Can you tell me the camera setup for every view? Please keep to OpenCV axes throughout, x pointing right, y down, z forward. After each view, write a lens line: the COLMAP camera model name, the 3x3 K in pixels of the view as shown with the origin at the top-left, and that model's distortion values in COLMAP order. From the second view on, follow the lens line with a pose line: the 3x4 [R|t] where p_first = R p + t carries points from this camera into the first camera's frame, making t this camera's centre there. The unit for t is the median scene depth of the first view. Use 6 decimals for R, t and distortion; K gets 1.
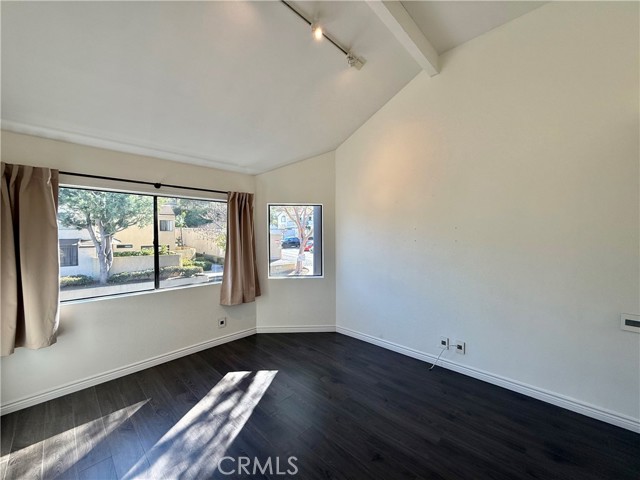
lens RADIAL K [[250.1, 0, 320.0], [0, 250.1, 240.0], [0, 0, 1]] dist [0.000014, 0.000010]
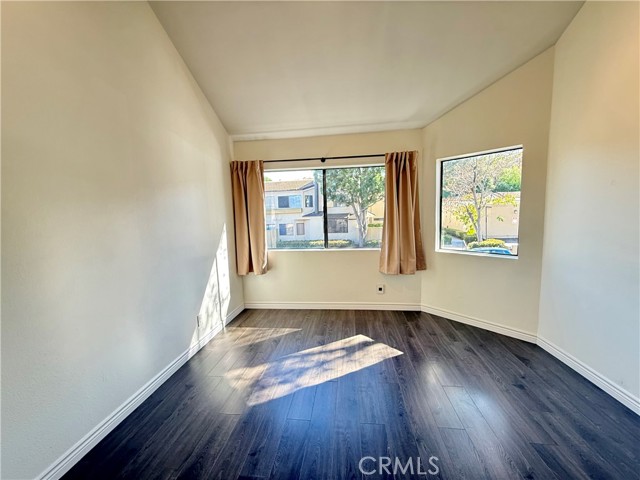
lens RADIAL K [[255.4, 0, 320.0], [0, 255.4, 240.0], [0, 0, 1]] dist [0.002572, 0.000246]
pose [[0.614134, 0.068566, -0.786218, 0.250502], [0.012296, 0.995266, 0.096403, 0.031921], [0.789106, -0.068872, 0.610384, 0.195805]]
